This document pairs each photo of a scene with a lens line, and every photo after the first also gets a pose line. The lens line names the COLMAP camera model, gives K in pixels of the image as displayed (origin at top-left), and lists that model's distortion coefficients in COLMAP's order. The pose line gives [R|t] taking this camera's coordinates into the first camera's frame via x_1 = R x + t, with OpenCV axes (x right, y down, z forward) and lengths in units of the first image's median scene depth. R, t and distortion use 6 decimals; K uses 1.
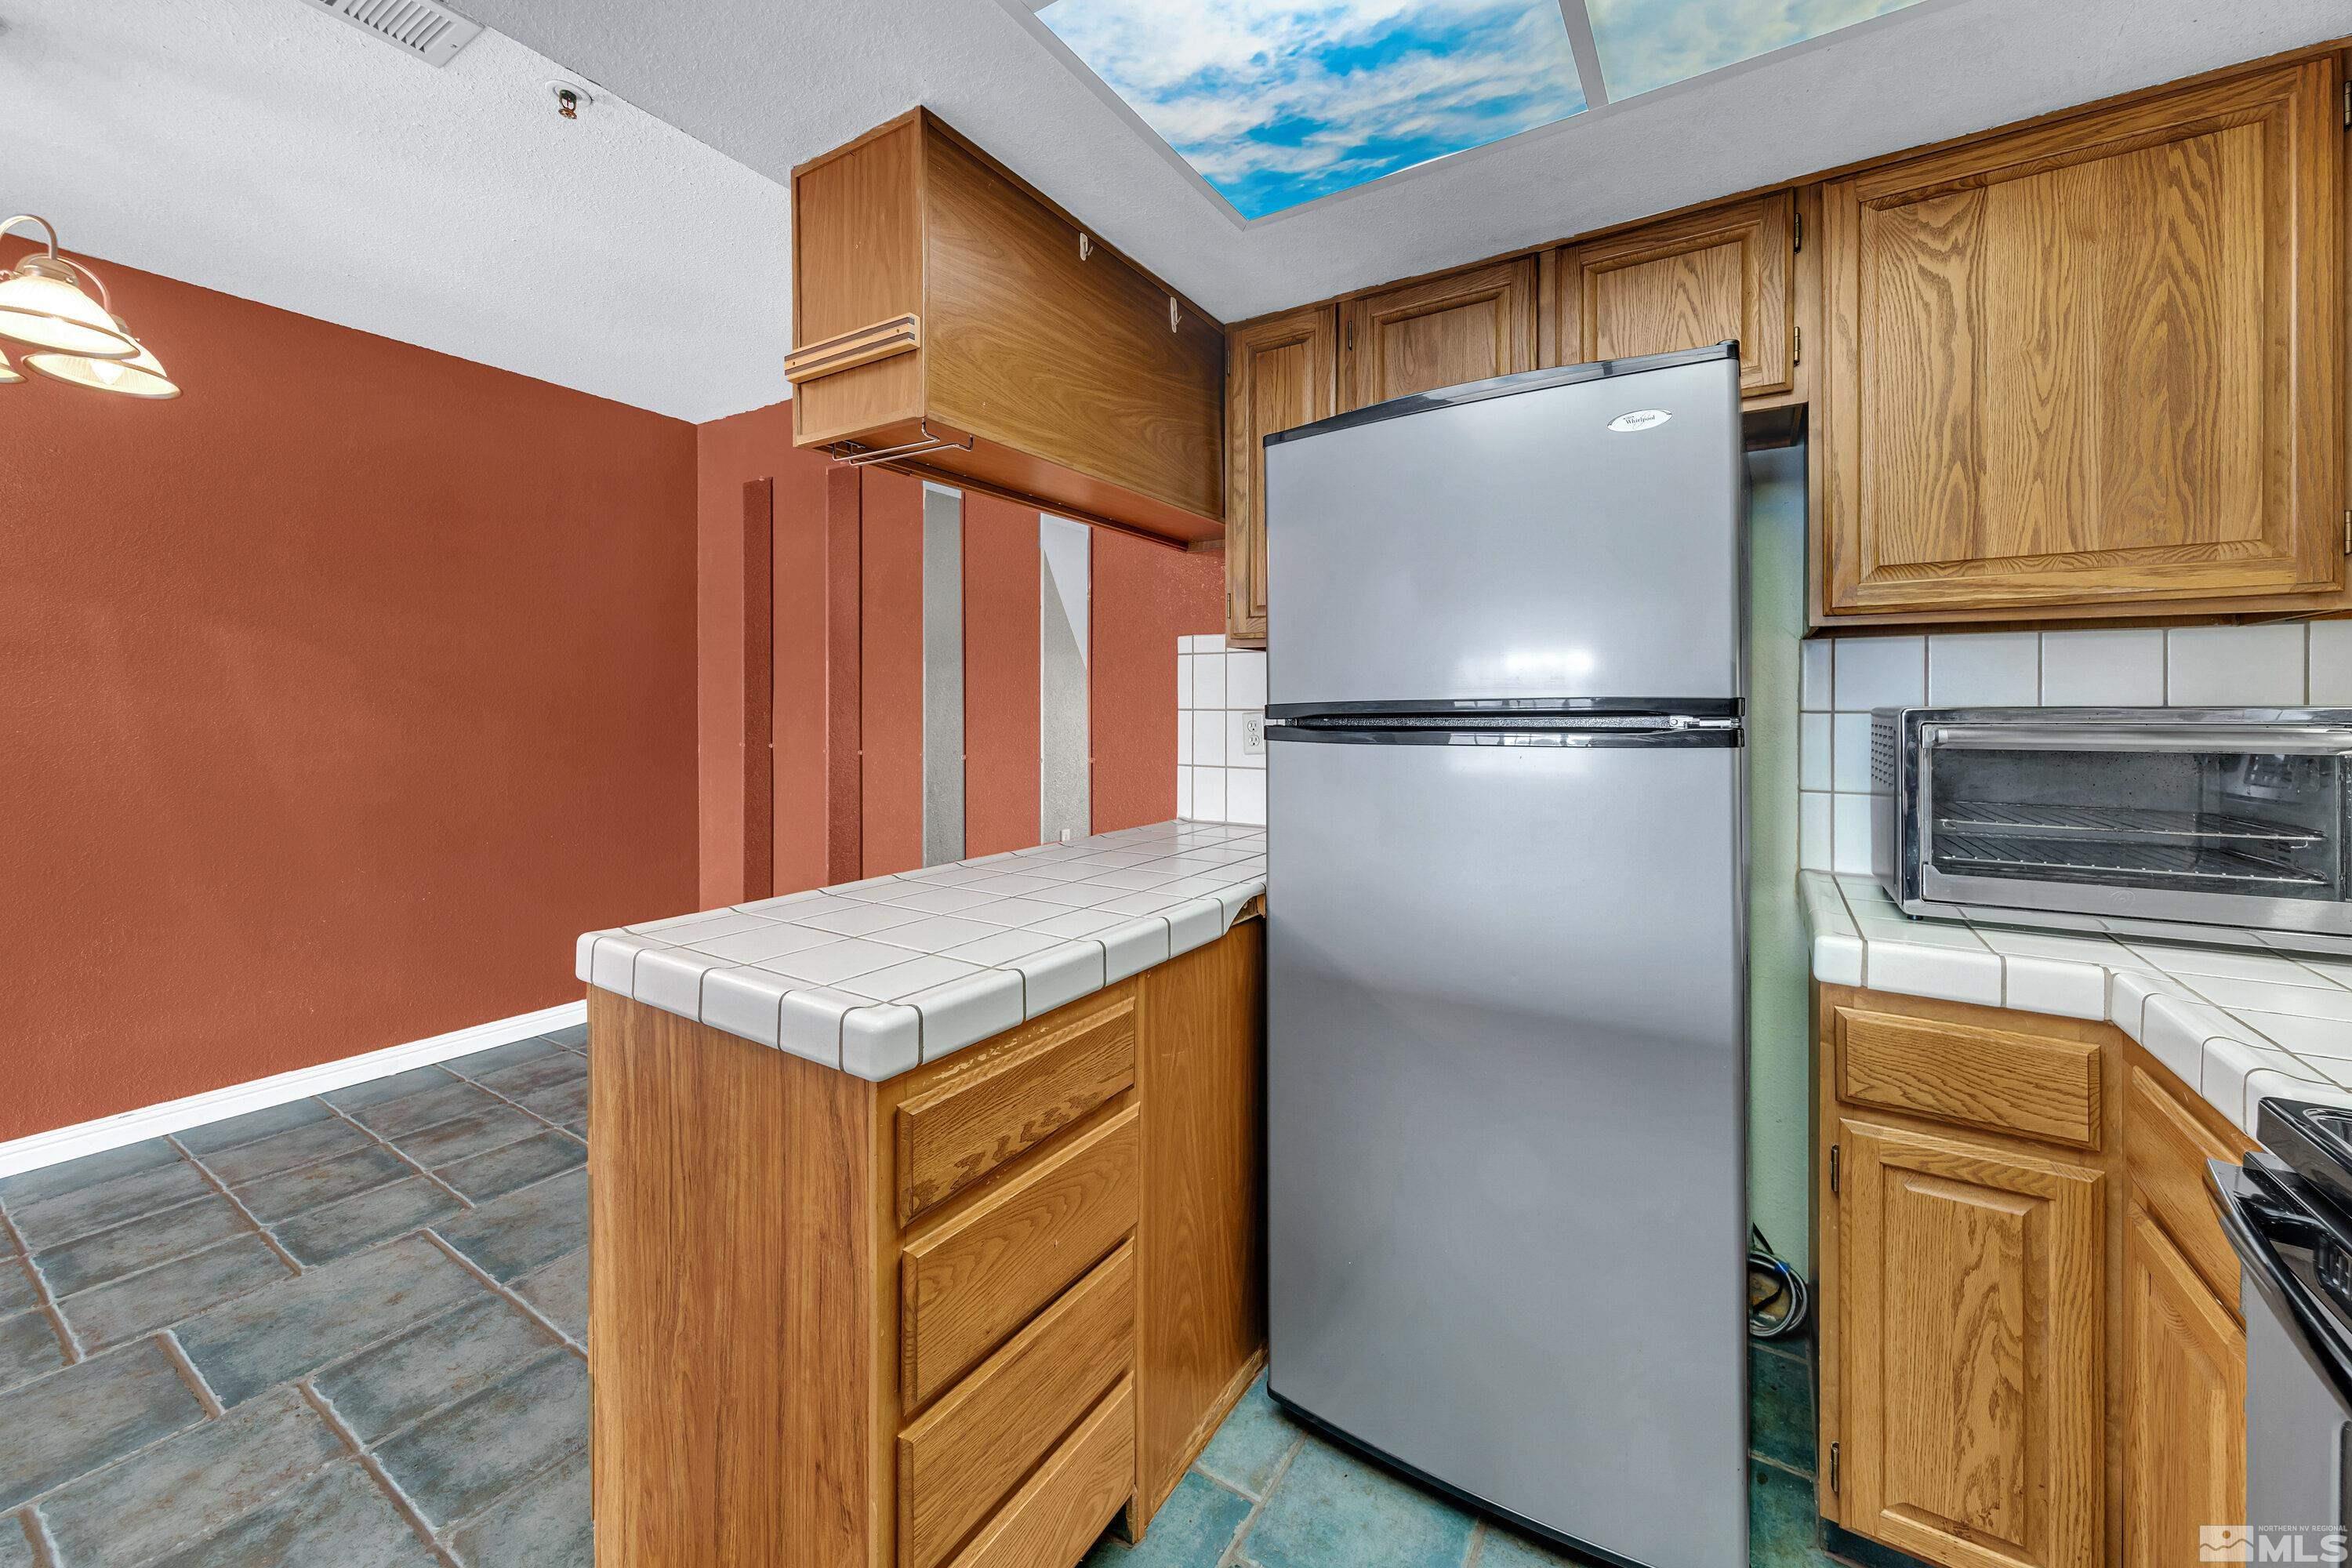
lens RADIAL K [[892.9, 0, 1191.5], [0, 892.9, 714.2], [0, 0, 1]] dist [0.002372, 0.000310]
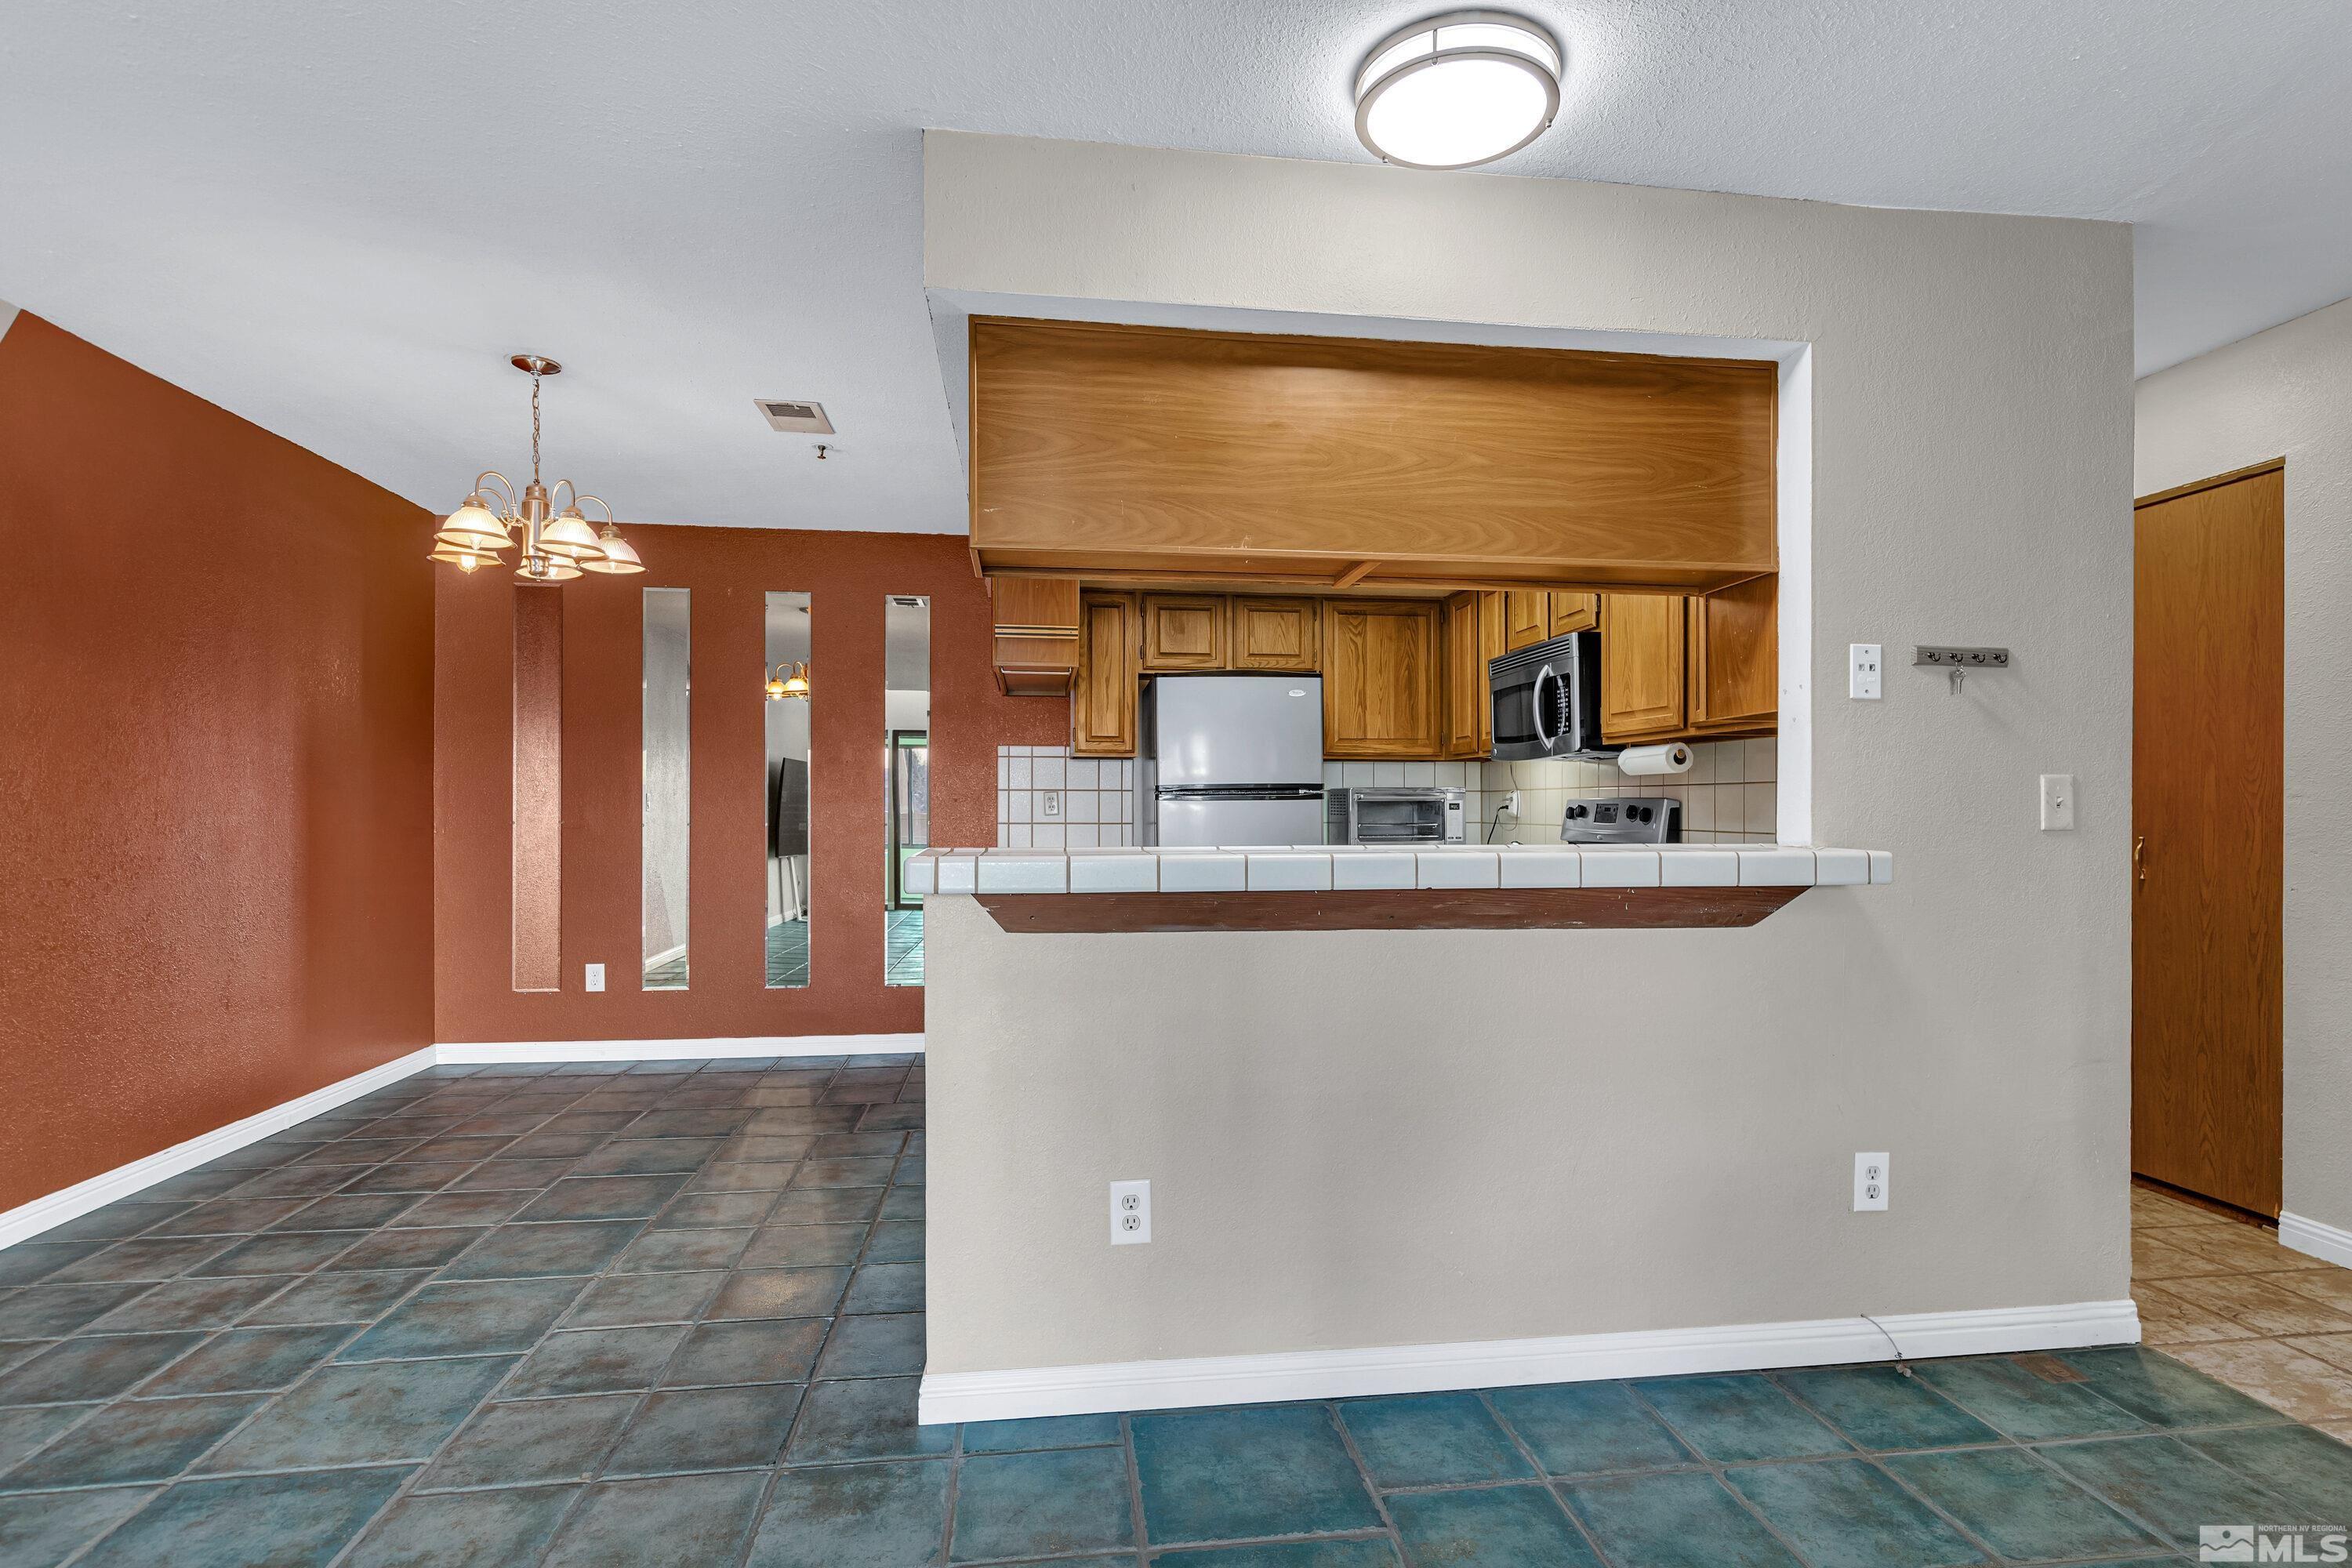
lens RADIAL K [[1145.2, 0, 1183.5], [0, 1145.2, 811.4], [0, 0, 1]] dist [-0.000255, -0.000083]
pose [[0.778882, -0.004823, 0.627152, -1.820713], [0.005531, 0.999984, 0.000822, 0.058332], [-0.627146, 0.002829, 0.778896, -1.459292]]
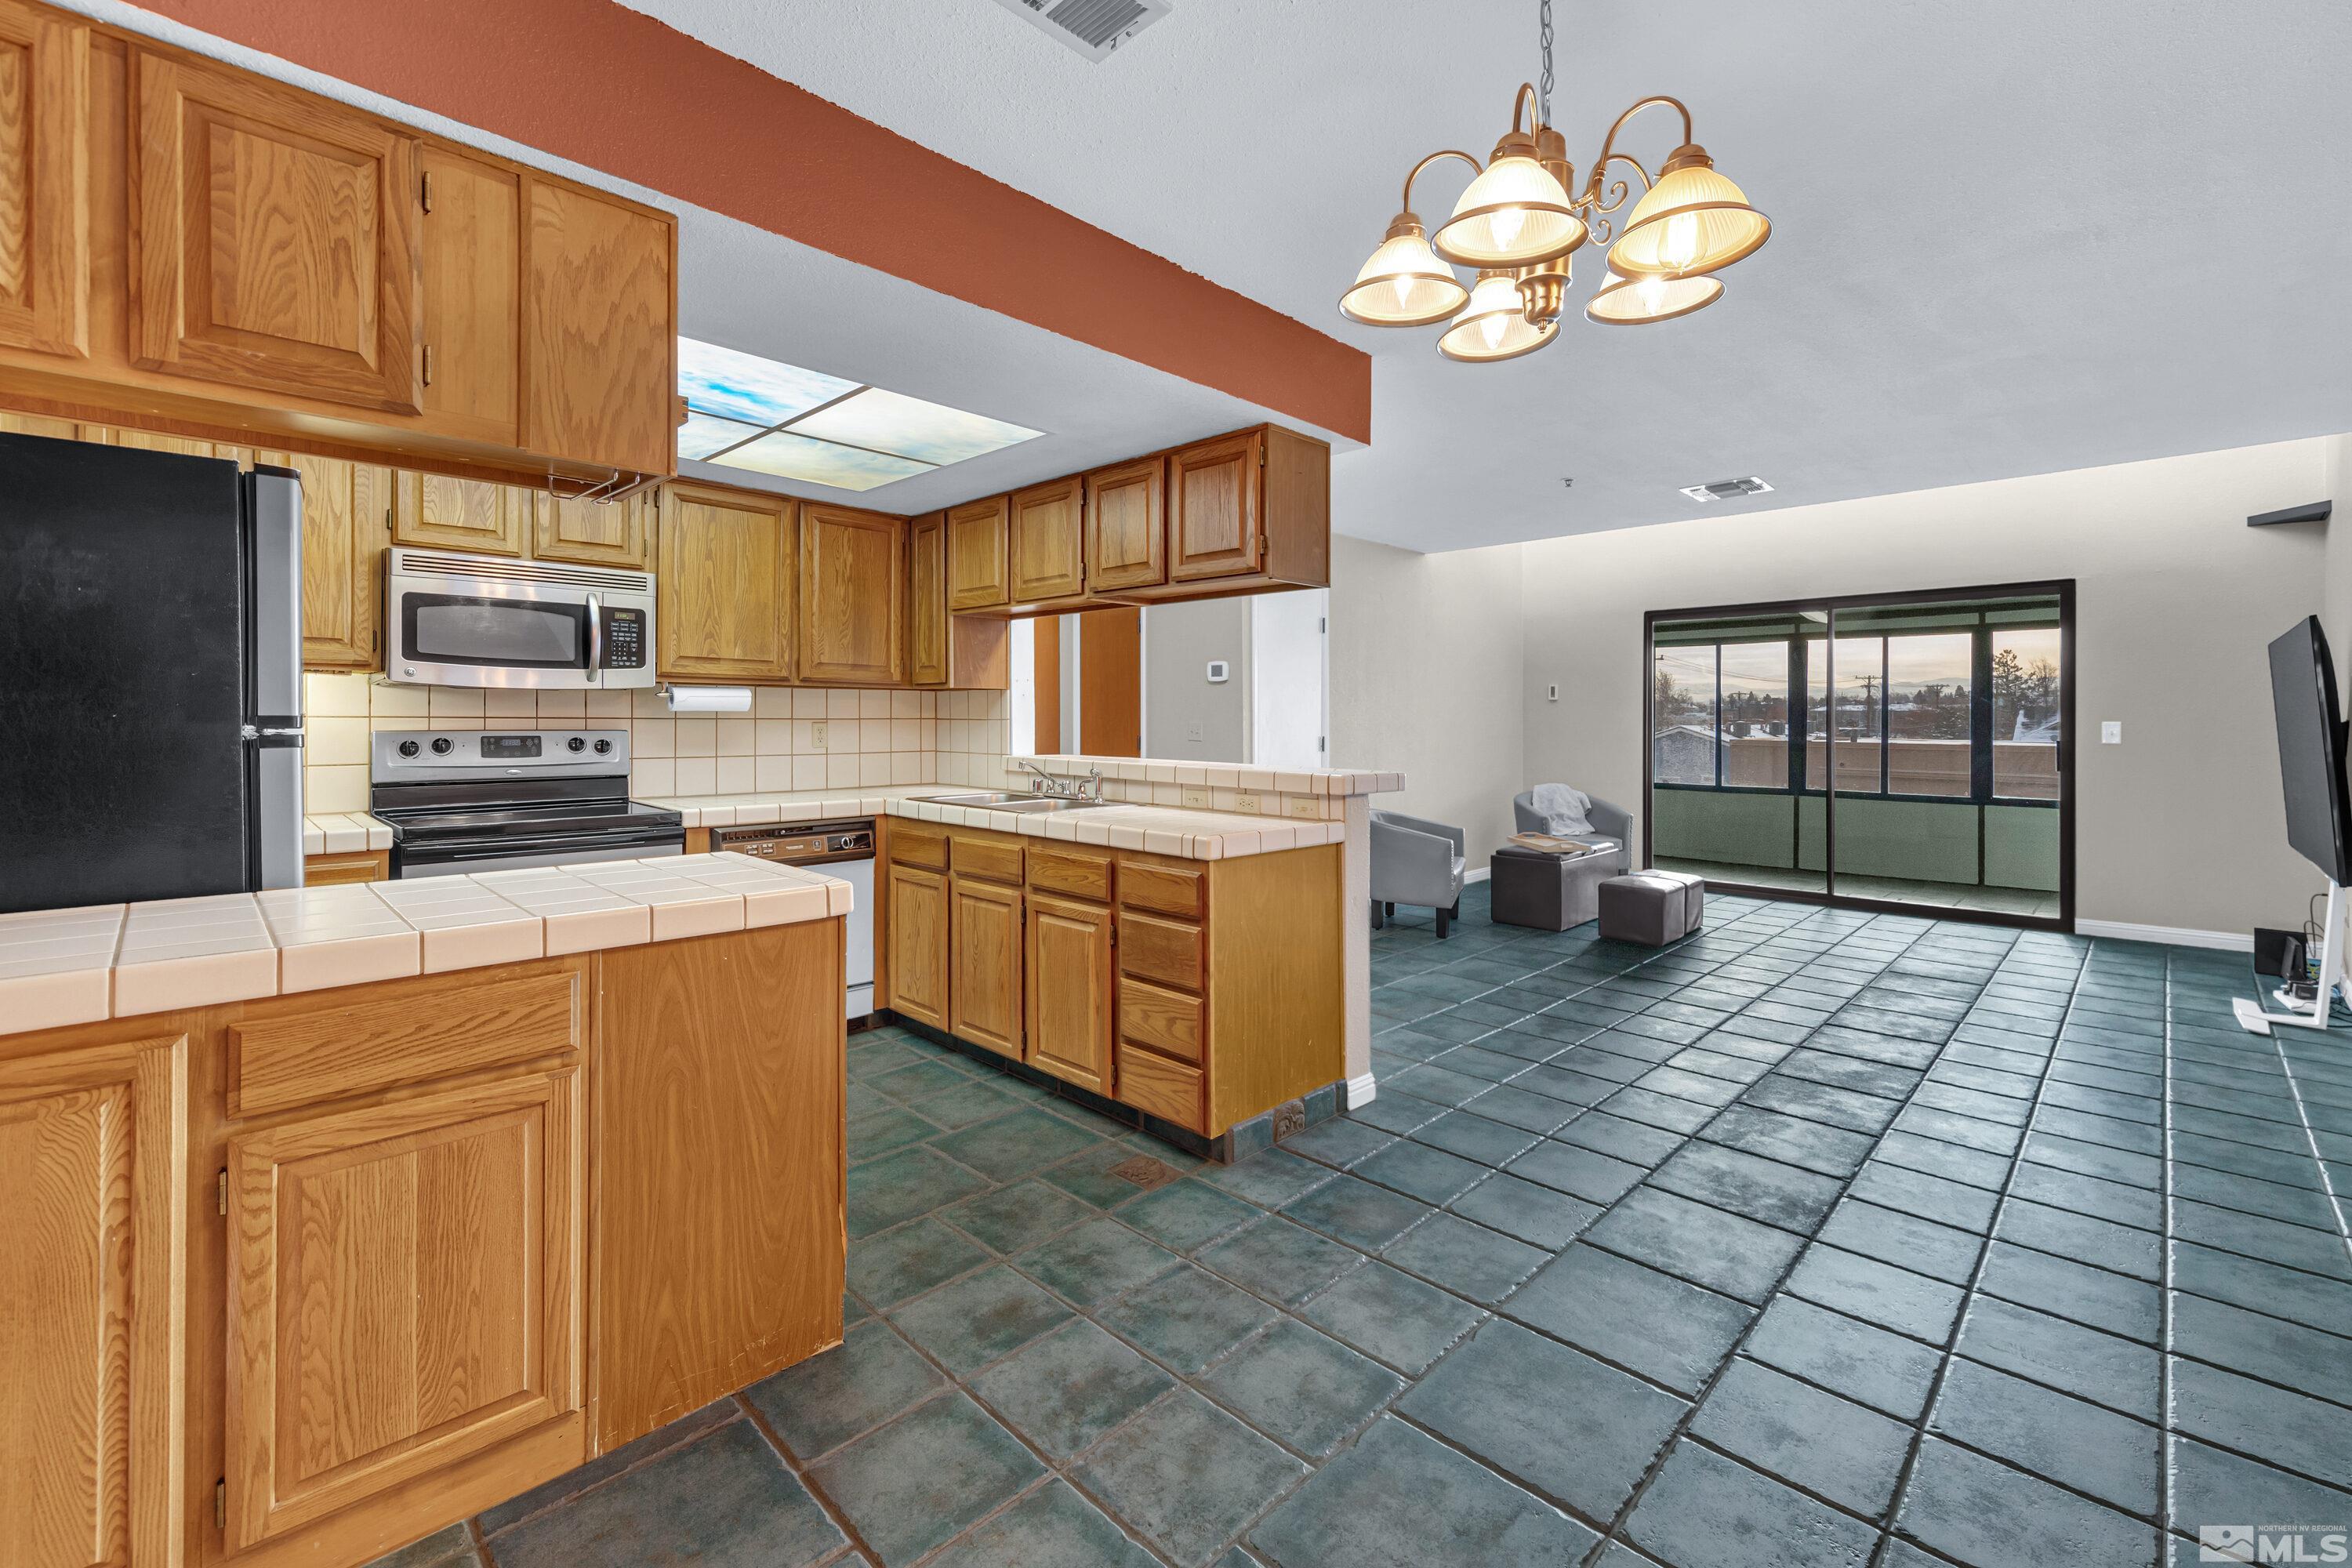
lens RADIAL K [[1010.9, 0, 1212.9], [0, 1010.9, 712.3], [0, 0, 1]] dist [0.000194, -0.000083]
pose [[-0.978285, -0.006196, 0.207172, -1.302073], [-0.005745, 0.999980, 0.002778, -0.024705], [-0.207185, 0.001528, -0.978301, 2.030473]]
